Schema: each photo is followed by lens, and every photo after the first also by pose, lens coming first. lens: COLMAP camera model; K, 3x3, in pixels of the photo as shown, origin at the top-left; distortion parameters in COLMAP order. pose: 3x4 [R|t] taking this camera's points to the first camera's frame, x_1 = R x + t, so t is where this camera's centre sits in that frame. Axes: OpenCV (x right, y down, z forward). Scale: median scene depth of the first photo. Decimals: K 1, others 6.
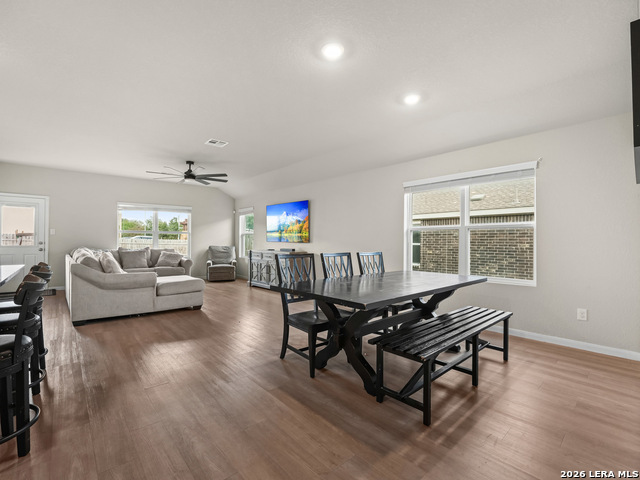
lens RADIAL K [[295.4, 0, 320.1], [0, 295.4, 238.5], [0, 0, 1]] dist [-0.021773, 0.001122]
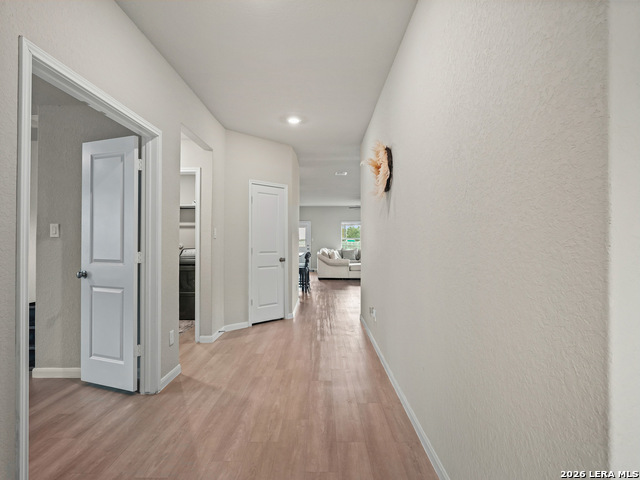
lens RADIAL K [[317.3, 0, 319.8], [0, 317.3, 241.3], [0, 0, 1]] dist [0.000049, 0.000000]
pose [[0.745454, -0.003411, -0.666549, 0.797289], [0.005226, 0.999986, 0.000728, -0.018769], [0.666537, -0.004027, 0.745461, -0.833542]]
